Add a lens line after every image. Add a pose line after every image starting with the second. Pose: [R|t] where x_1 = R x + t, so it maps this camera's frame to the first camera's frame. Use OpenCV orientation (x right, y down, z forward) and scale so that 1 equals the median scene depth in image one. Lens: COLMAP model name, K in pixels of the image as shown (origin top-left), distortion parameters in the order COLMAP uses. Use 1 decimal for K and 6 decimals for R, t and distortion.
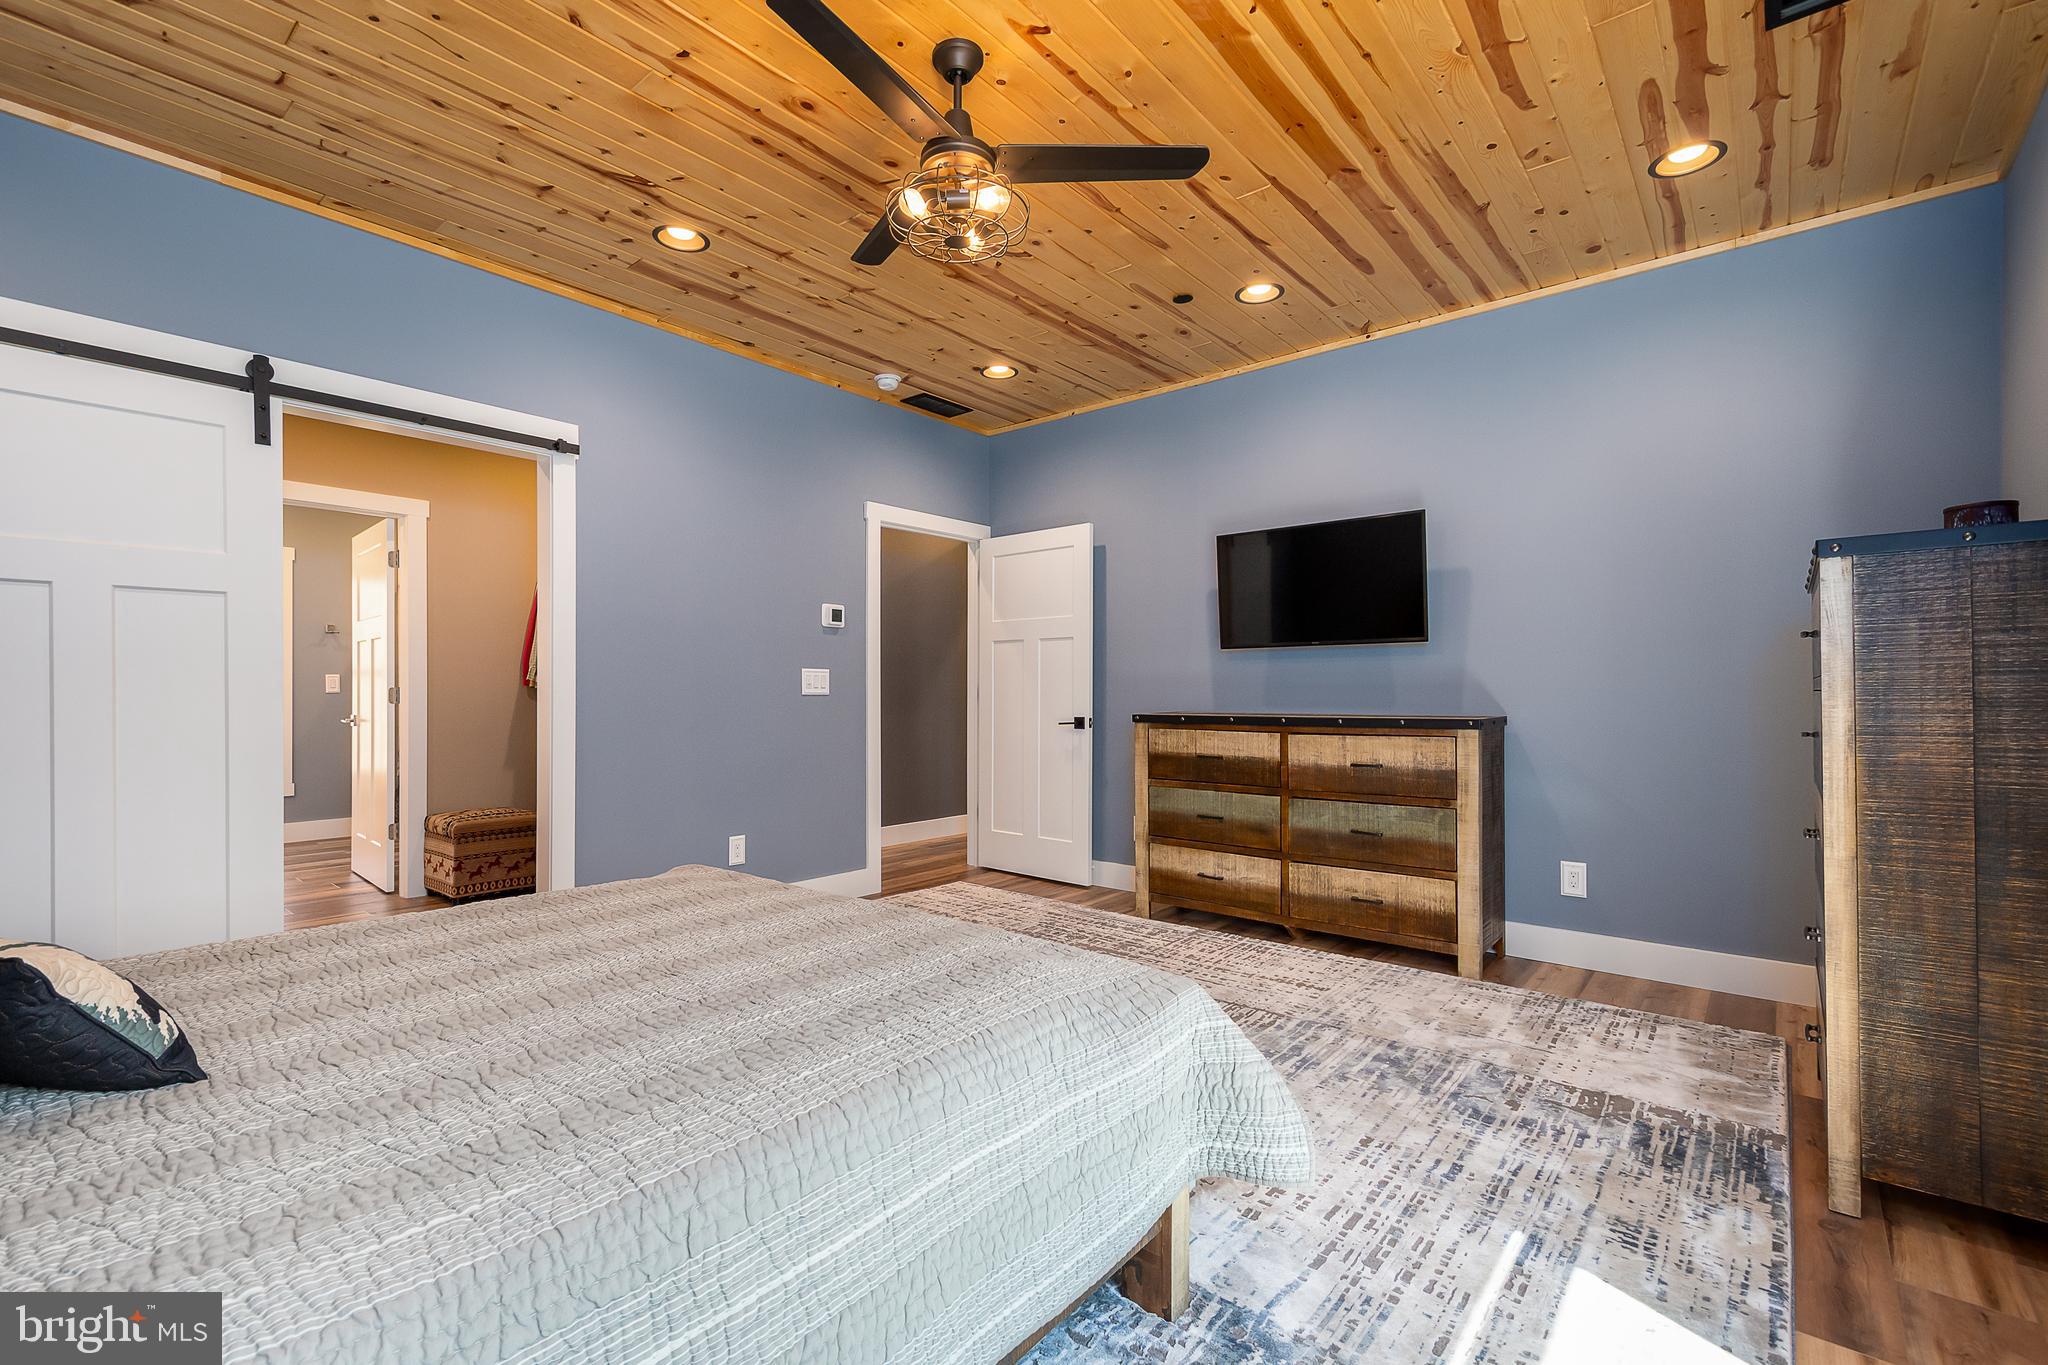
lens RADIAL K [[897.9, 0, 1004.5], [0, 897.9, 686.1], [0, 0, 1]] dist [0.013303, -0.003570]
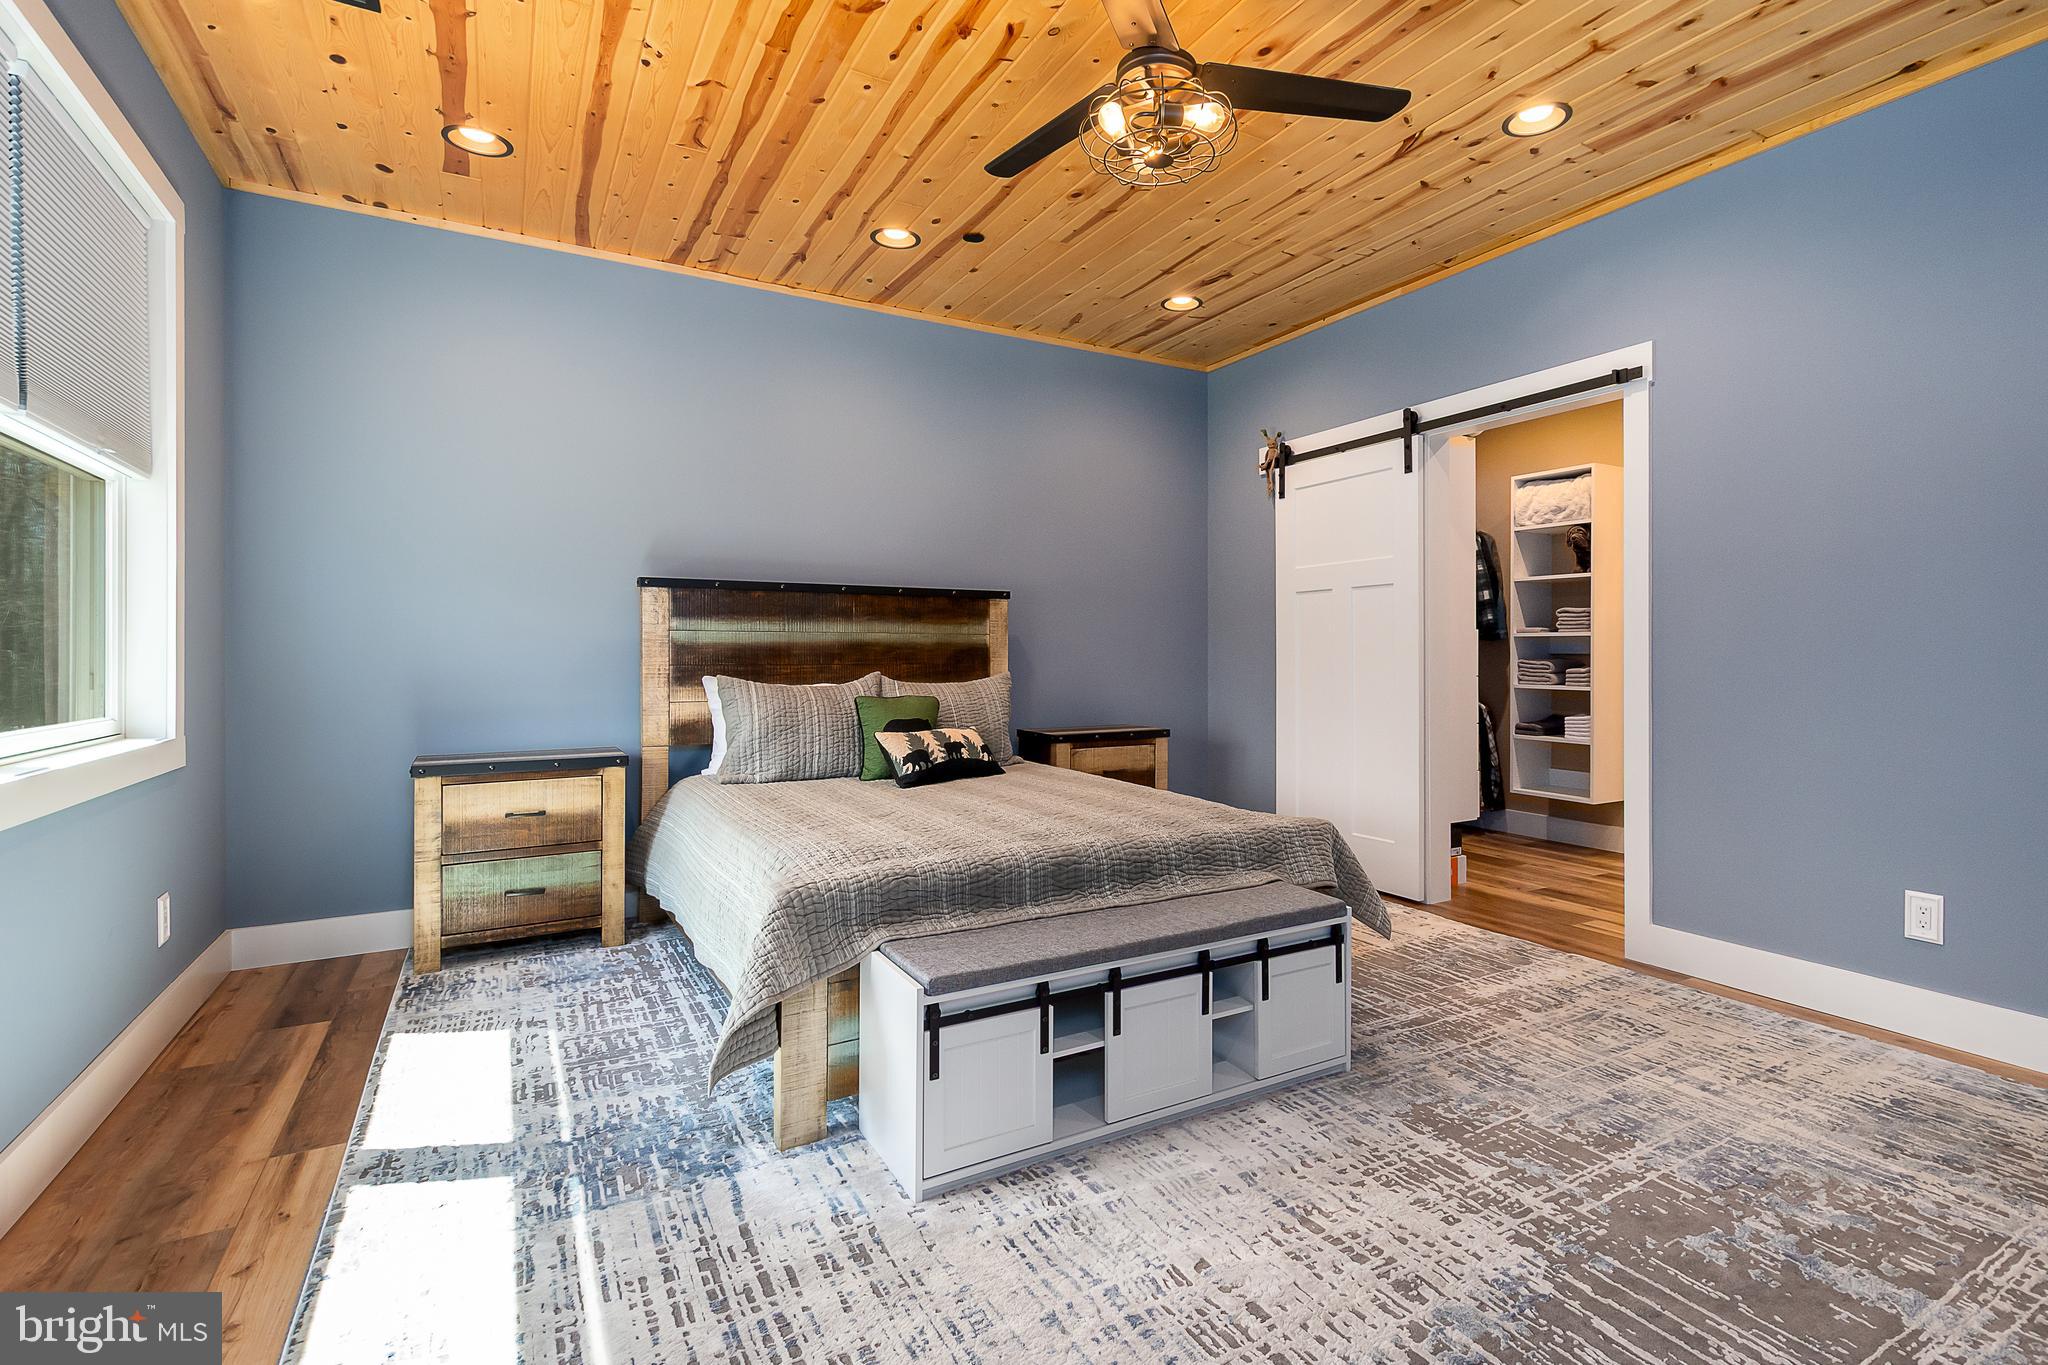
lens RADIAL K [[975.0, 0, 1081.6], [0, 975.0, 645.1], [0, 0, 1]] dist [0.017851, 0.000592]
pose [[-0.314809, -0.008362, -0.949118, 0.581591], [0.006971, 0.999914, -0.011122, 0.005465], [0.949130, -0.010118, -0.314723, 0.783963]]
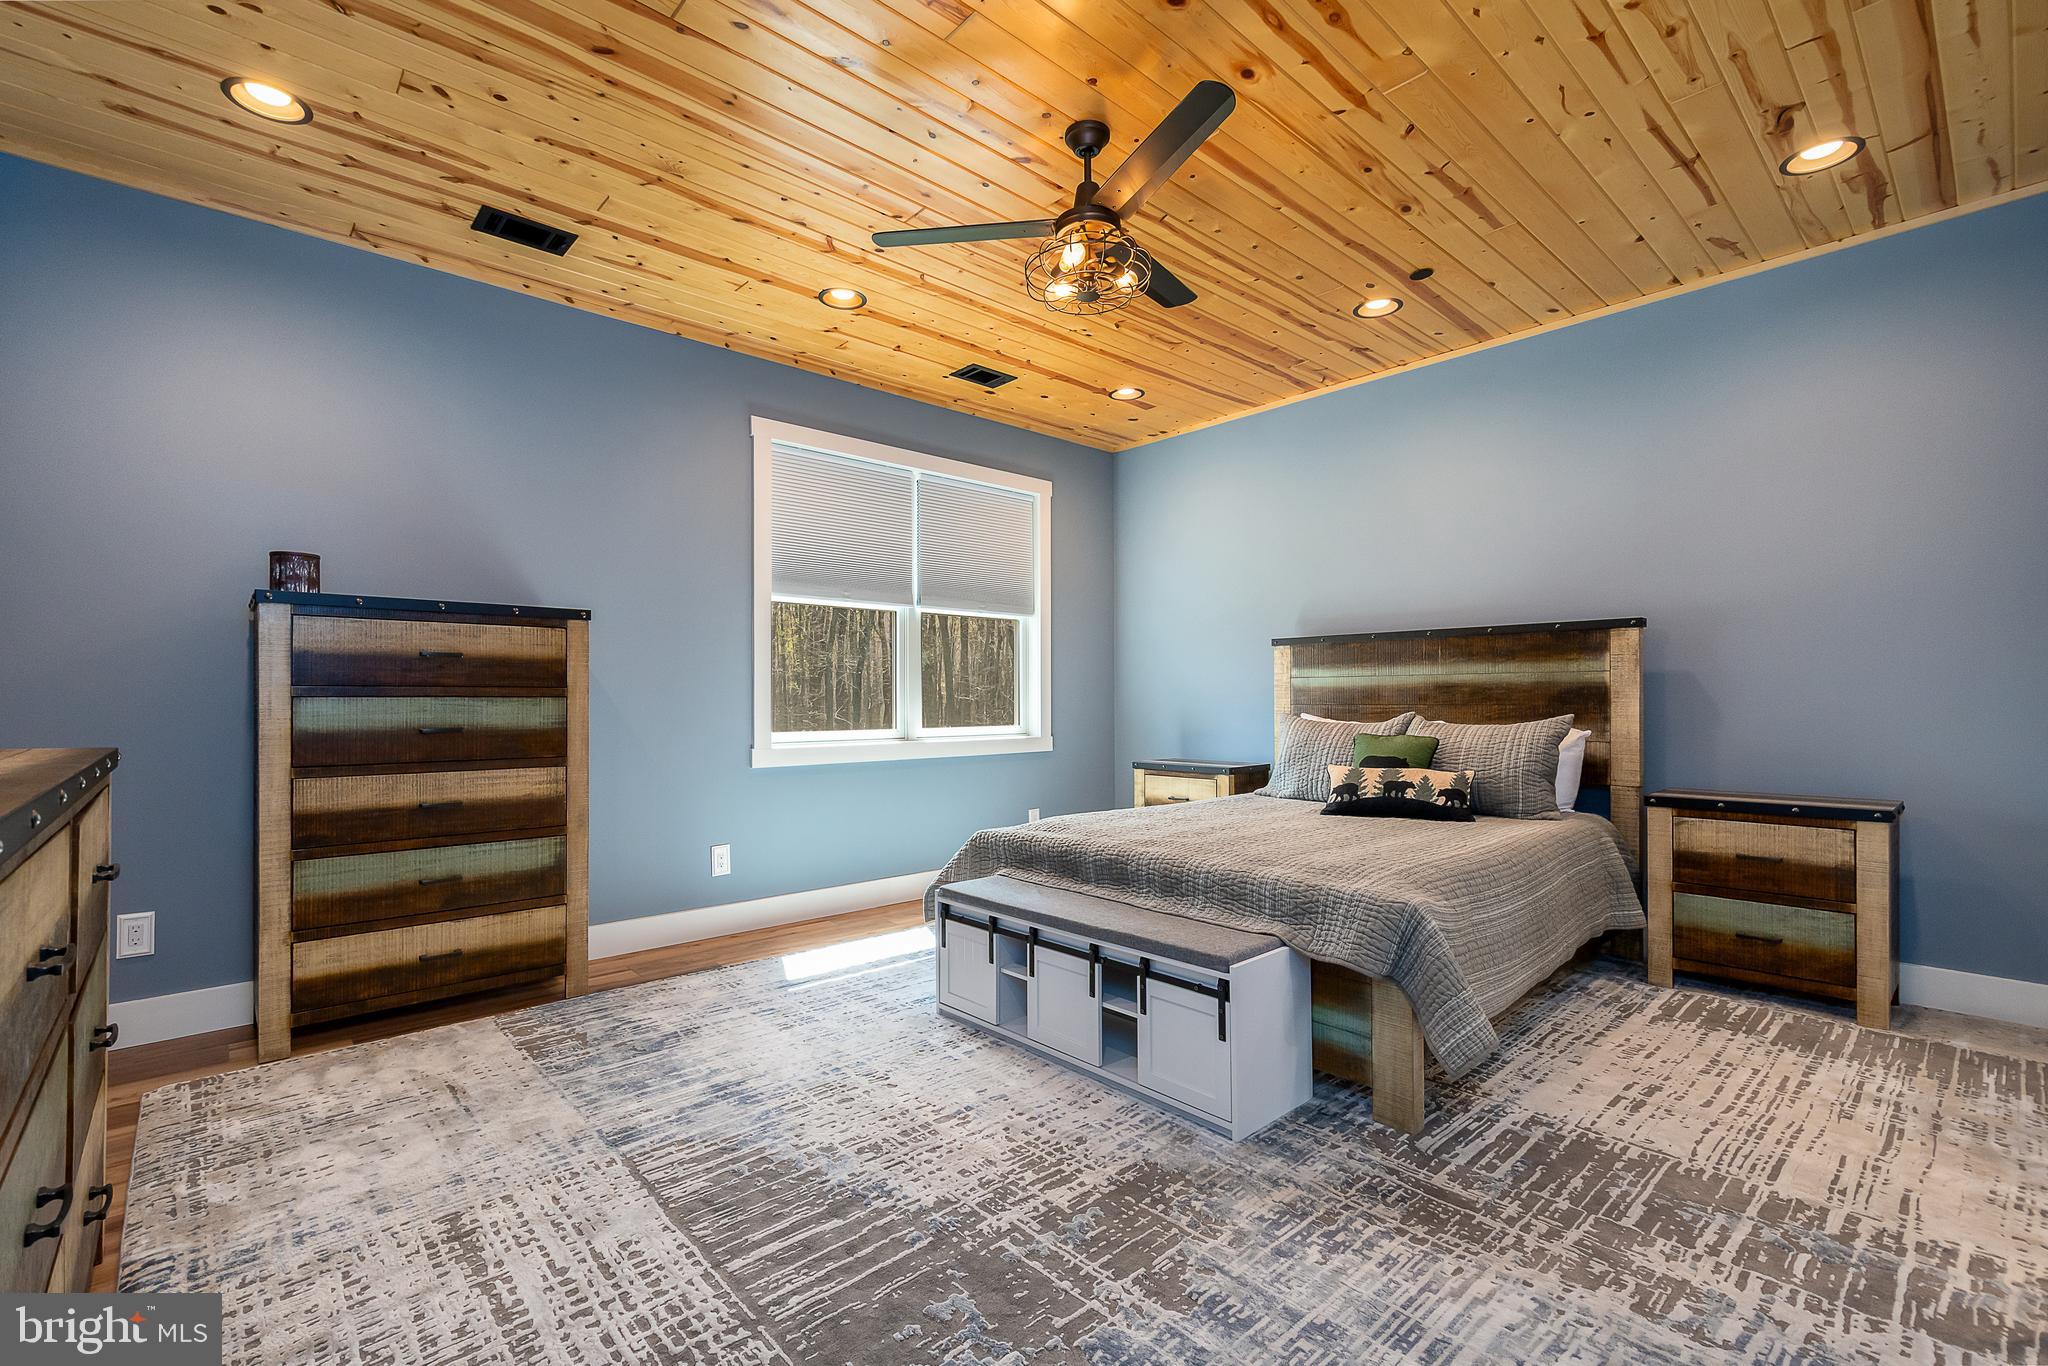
lens RADIAL K [[897.9, 0, 1013.0], [0, 897.9, 693.1], [0, 0, 1]] dist [0.013303, -0.003570]
pose [[-0.991327, 0.004698, 0.131336, -0.067120], [0.003015, 0.999911, -0.013012, 0.012029], [-0.131385, -0.012503, -0.991253, 1.349005]]
